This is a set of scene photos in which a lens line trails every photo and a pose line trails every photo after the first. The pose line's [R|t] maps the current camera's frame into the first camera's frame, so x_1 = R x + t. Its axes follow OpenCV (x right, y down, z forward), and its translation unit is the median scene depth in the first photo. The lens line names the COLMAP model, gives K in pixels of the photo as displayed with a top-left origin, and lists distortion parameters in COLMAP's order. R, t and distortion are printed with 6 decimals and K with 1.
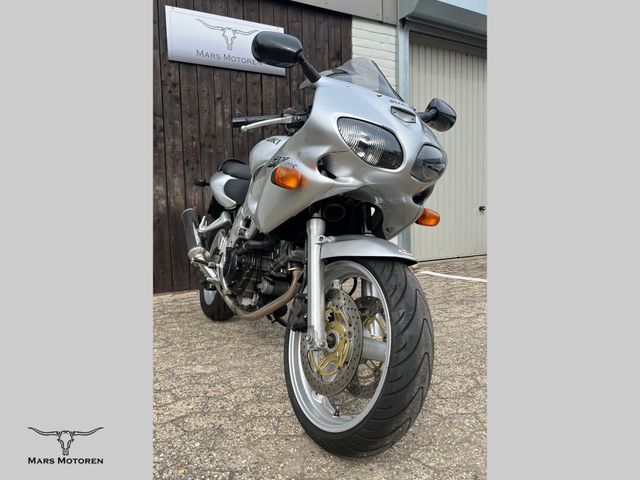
lens RADIAL K [[414.1, 0, 287.7], [0, 414.1, 245.3], [0, 0, 1]] dist [0.018666, -0.007990]
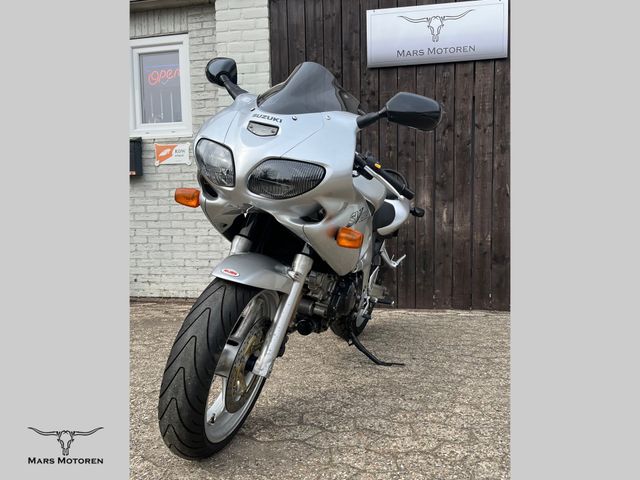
lens RADIAL K [[483.3, 0, 367.6], [0, 483.3, 283.7], [0, 0, 1]] dist [0.012251, 0.001994]
pose [[0.802808, 0.082438, -0.590511, 0.402446], [-0.057905, 0.996494, 0.060392, -0.014798], [0.593420, -0.014289, 0.804766, 0.086183]]
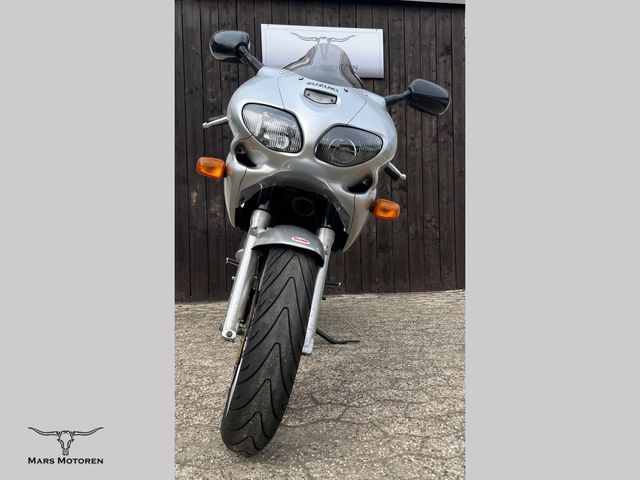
lens RADIAL K [[437.7, 0, 324.6], [0, 437.7, 246.7], [0, 0, 1]] dist [-0.002868, 0.004619]
pose [[0.947137, 0.016393, -0.320410, 0.212262], [-0.029901, 0.998857, -0.037282, 0.021629], [0.319433, 0.044892, 0.946545, 0.027408]]
